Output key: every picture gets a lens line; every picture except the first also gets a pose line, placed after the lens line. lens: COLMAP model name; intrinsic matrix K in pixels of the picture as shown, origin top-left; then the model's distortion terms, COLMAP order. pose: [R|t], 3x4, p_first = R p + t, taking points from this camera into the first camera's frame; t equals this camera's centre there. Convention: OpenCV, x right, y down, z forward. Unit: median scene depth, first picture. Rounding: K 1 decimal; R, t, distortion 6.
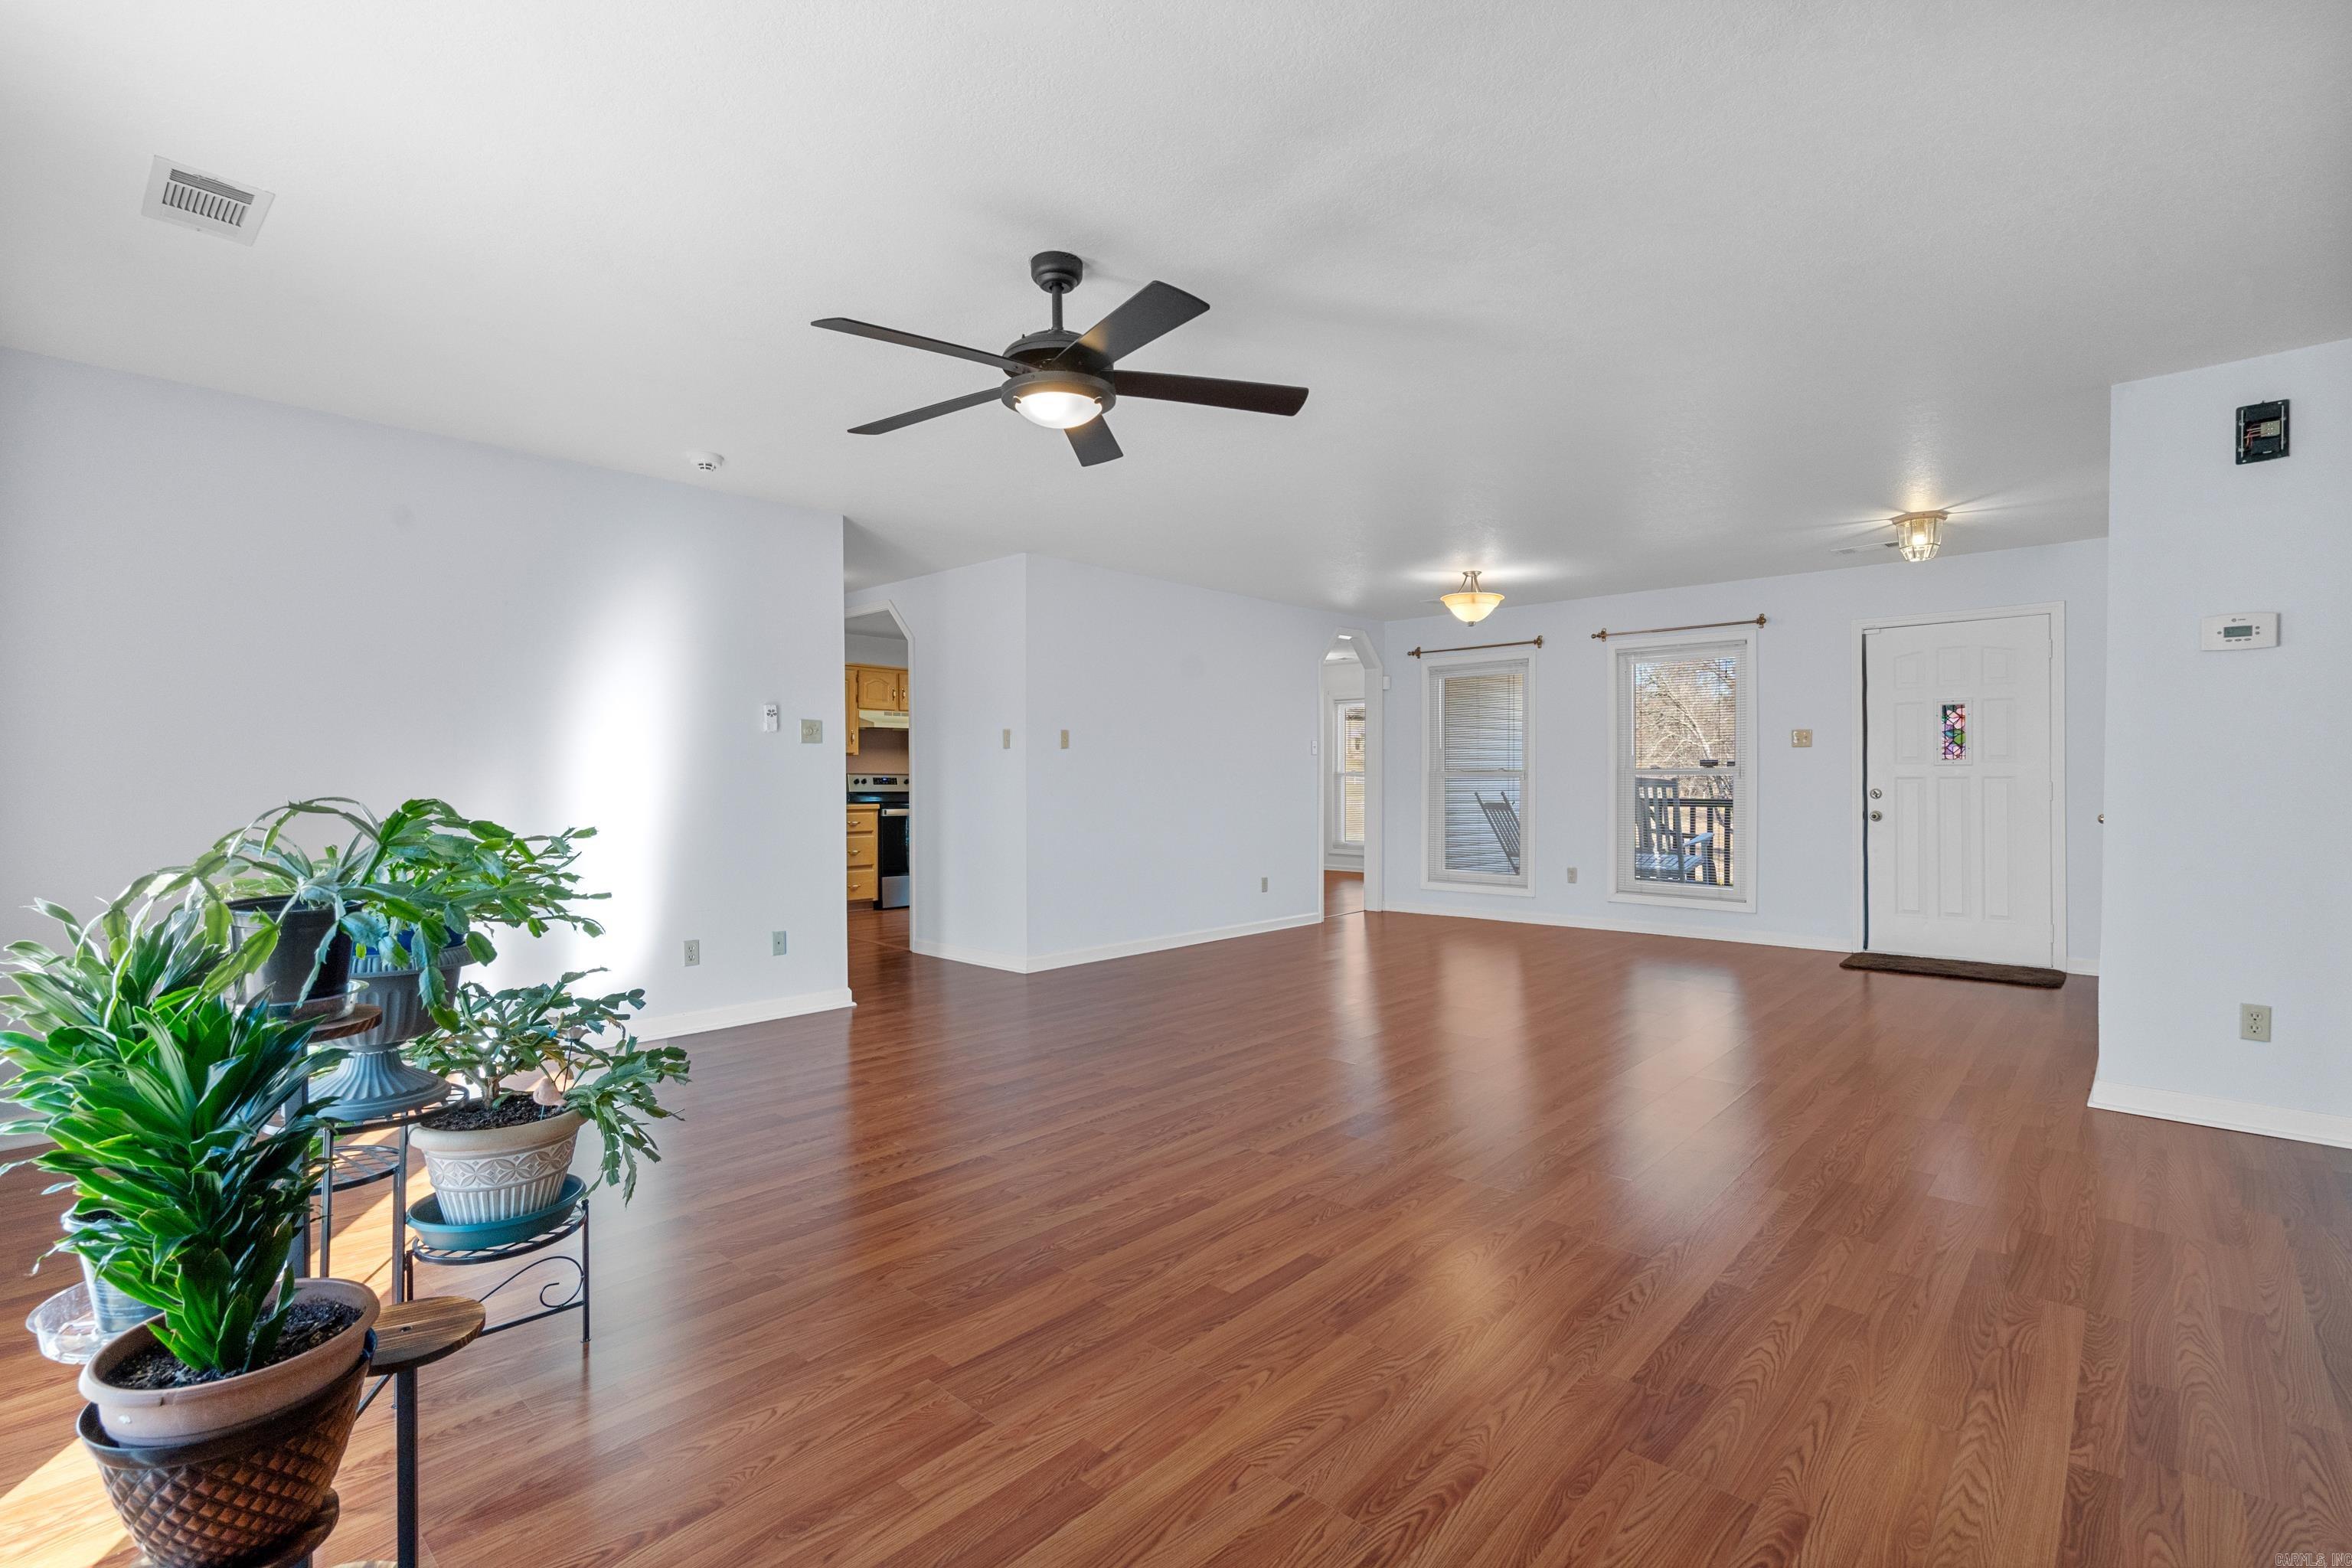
lens RADIAL K [[1068.1, 0, 1176.0], [0, 1068.1, 784.0], [0, 0, 1]] dist [0.003111, 0.000371]
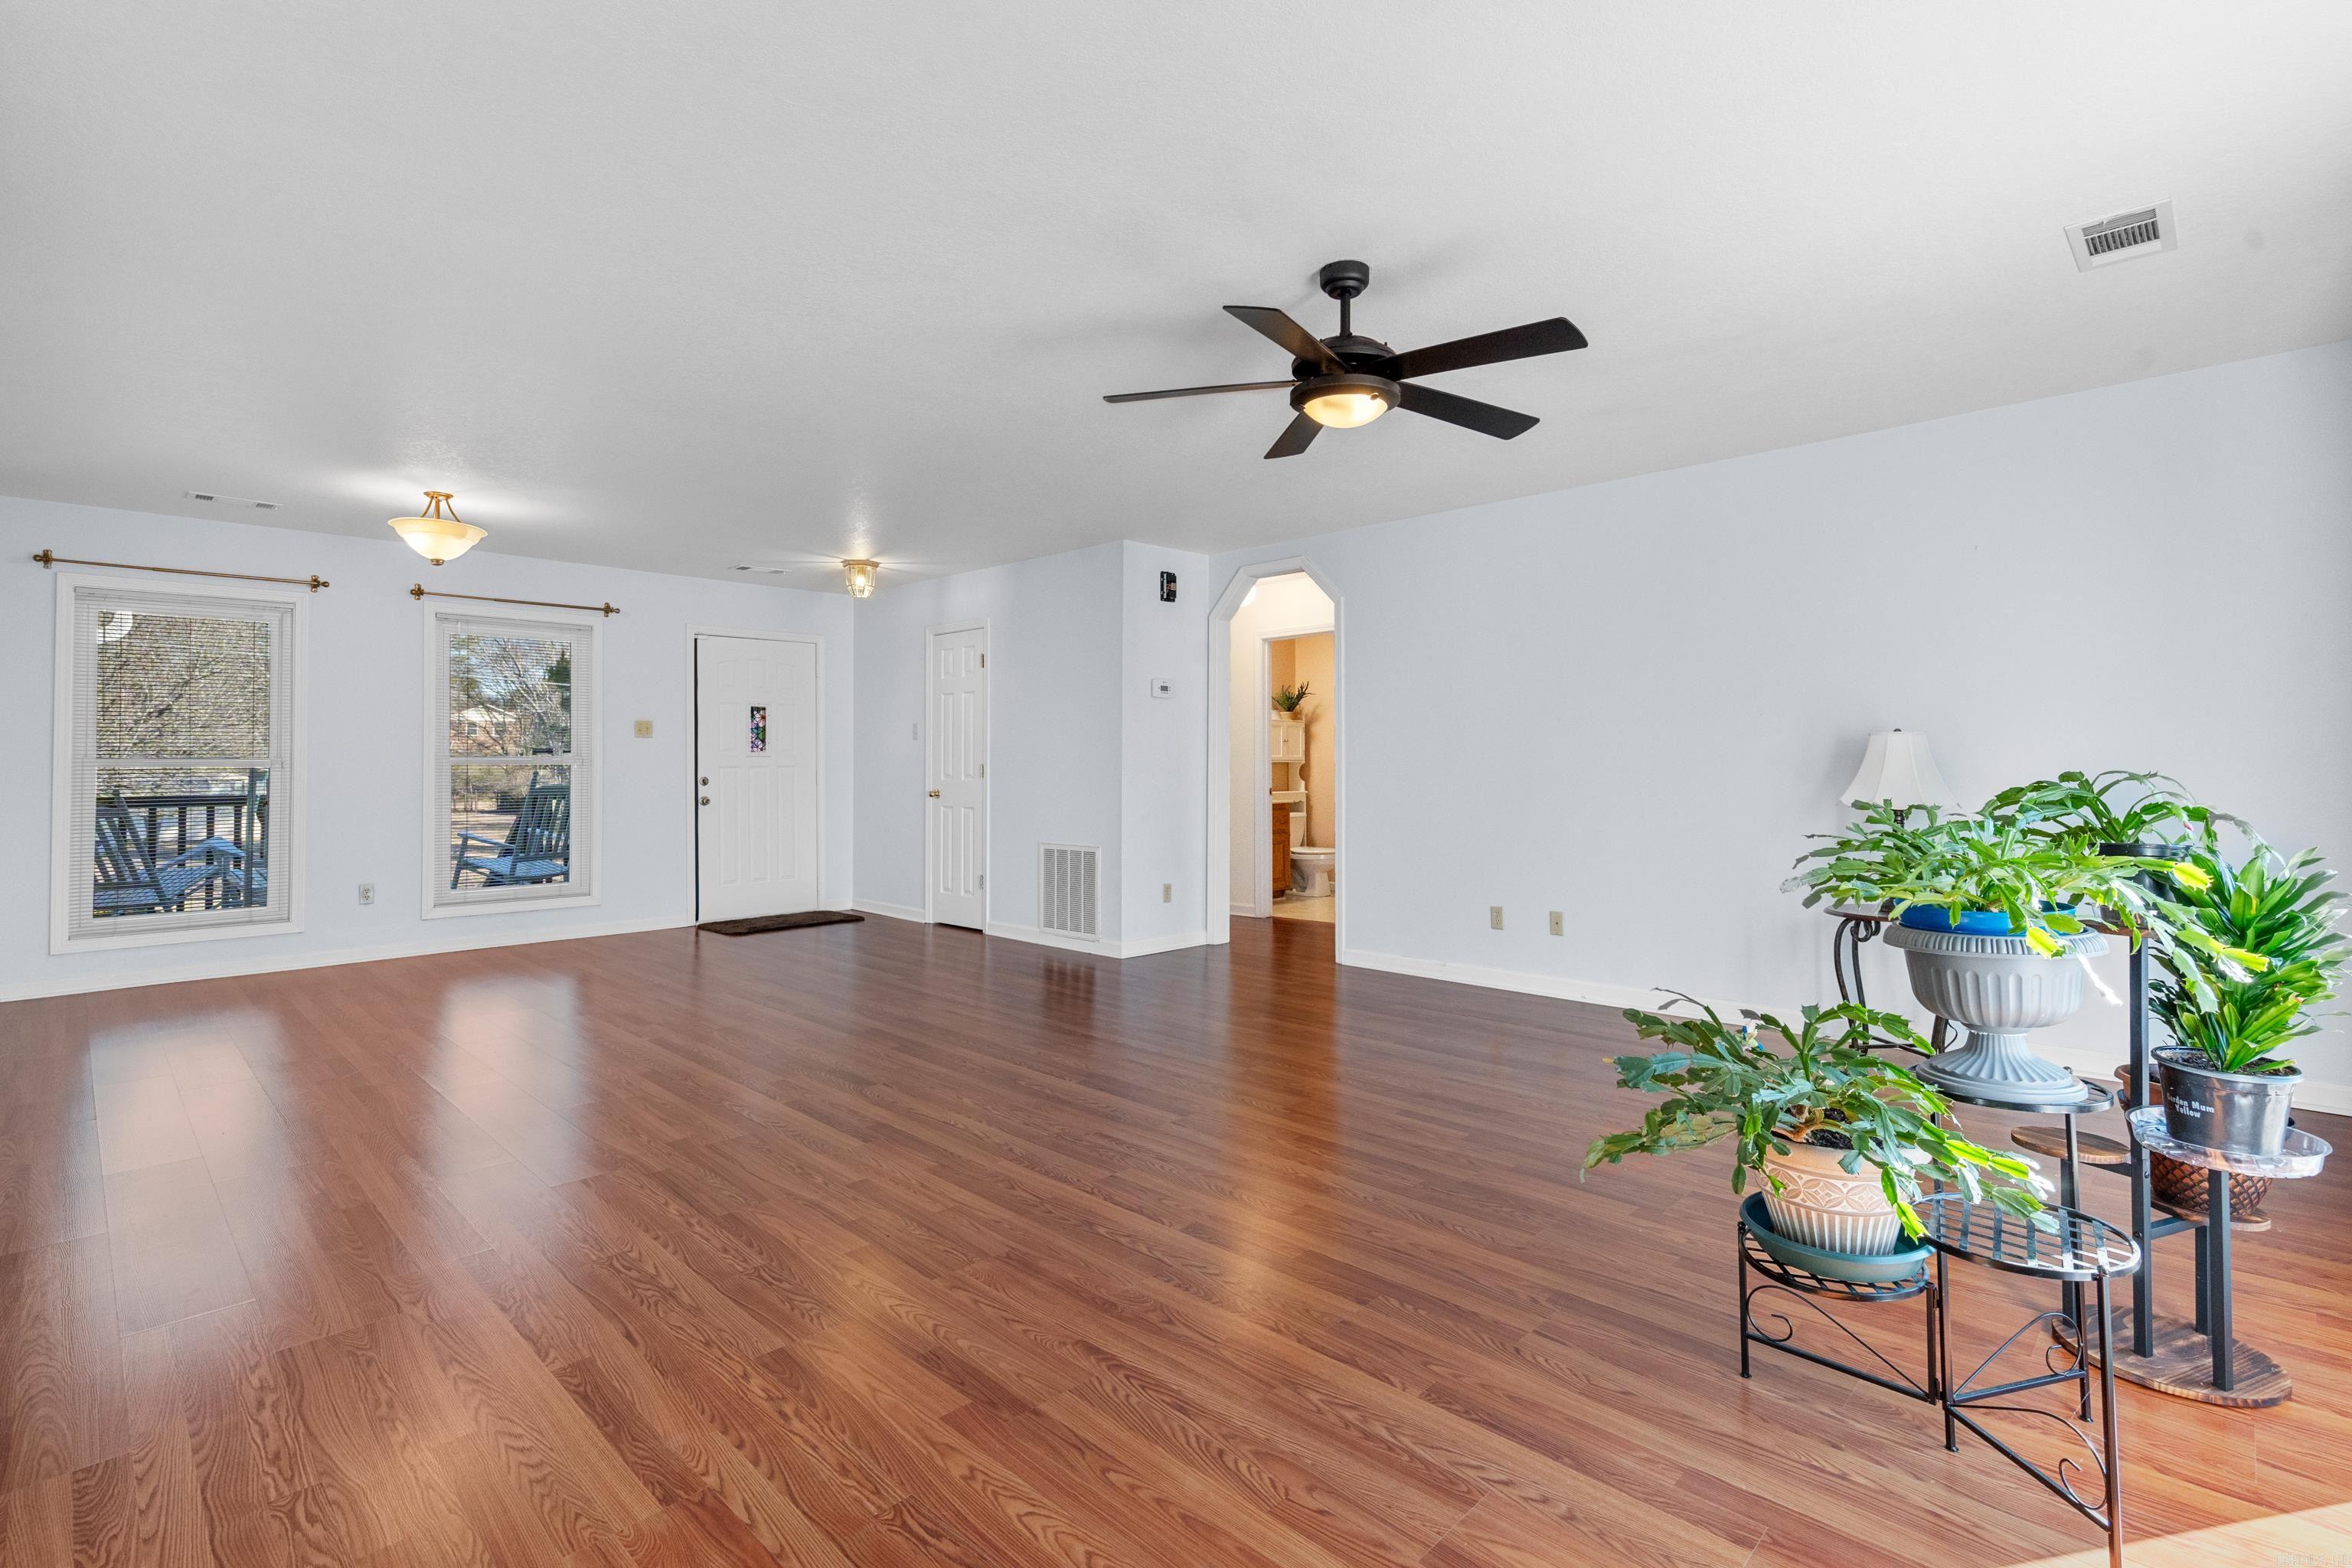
lens RADIAL K [[1085.8, 0, 1179.7], [0, 1085.8, 760.4], [0, 0, 1]] dist [0.001483, 0.000407]
pose [[0.030783, 0.007055, 0.999501, -0.493426], [0.009797, 0.999925, -0.007360, 0.000440], [-0.999478, 0.010019, 0.030712, 0.480497]]
